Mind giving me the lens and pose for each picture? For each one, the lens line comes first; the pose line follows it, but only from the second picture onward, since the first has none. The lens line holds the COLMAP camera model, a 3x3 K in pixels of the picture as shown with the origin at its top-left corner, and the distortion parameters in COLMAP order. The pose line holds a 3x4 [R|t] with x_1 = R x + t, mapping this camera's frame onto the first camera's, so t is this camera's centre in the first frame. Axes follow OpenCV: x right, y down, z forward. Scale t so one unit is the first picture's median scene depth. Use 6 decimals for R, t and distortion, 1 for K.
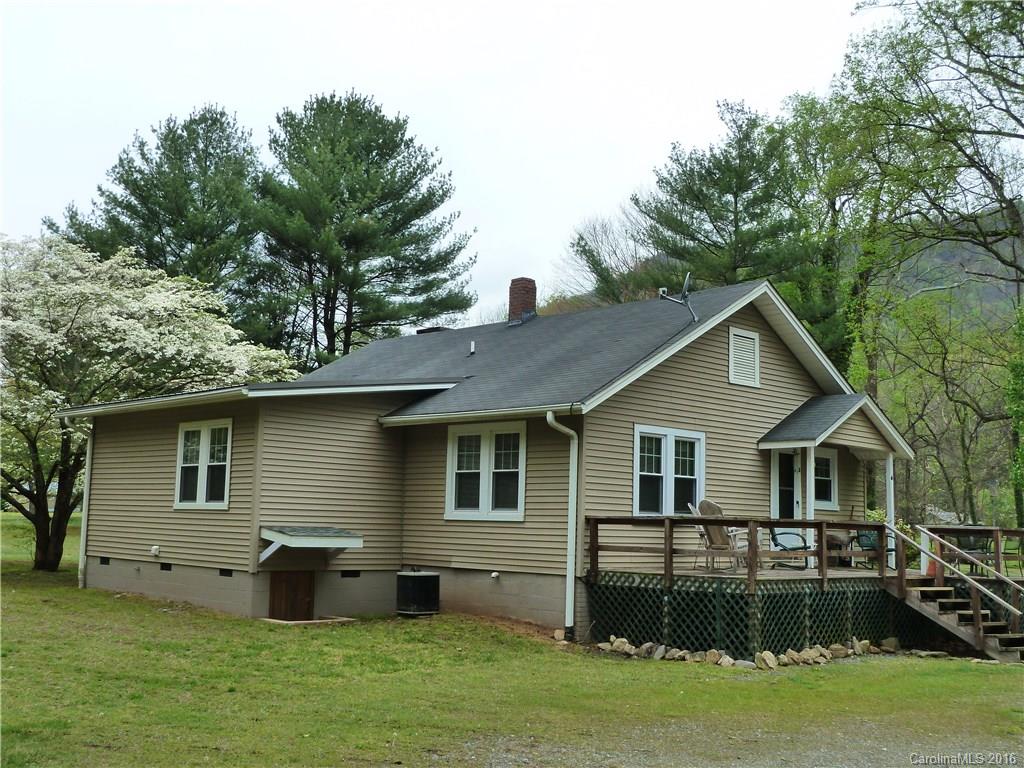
lens RADIAL K [[1179.5, 0, 511.8], [0, 1179.5, 383.0], [0, 0, 1]] dist [-0.015444, 0.000000]
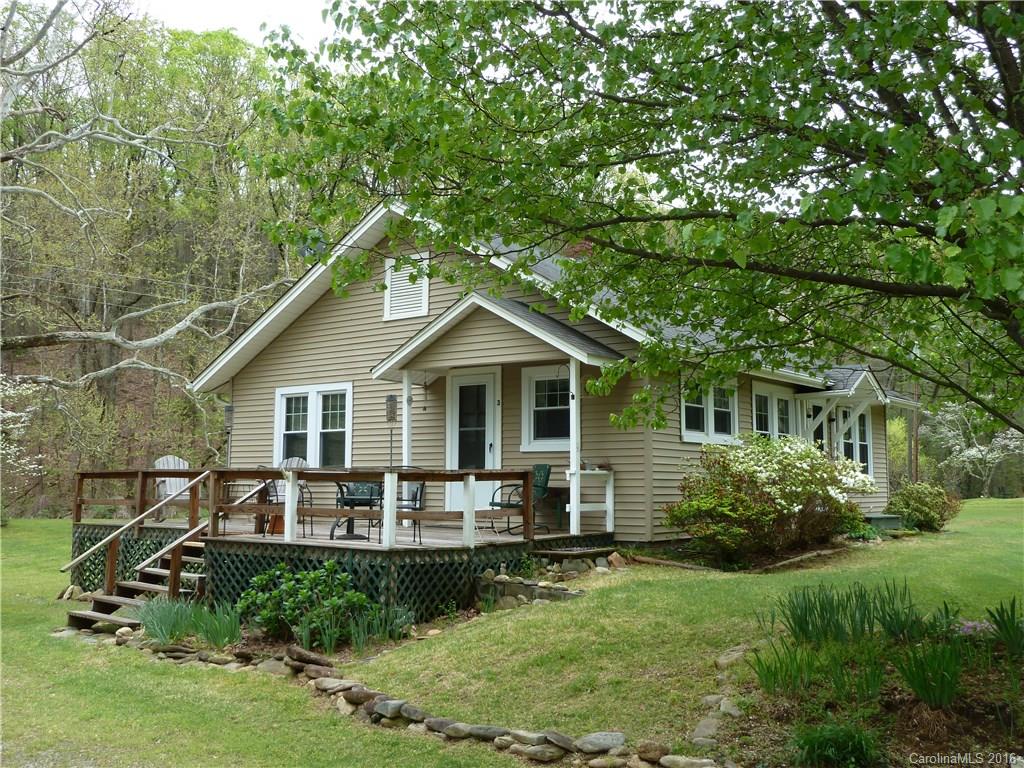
lens RADIAL K [[1031.0, 0, 512.0], [0, 1031.0, 383.8], [0, 0, 1]] dist [0.002569, 0.000000]
pose [[0.120720, -0.122735, -0.985070, 1.014988], [0.110020, 0.987868, -0.109600, 0.151393], [0.986571, -0.095146, 0.132758, 1.034402]]
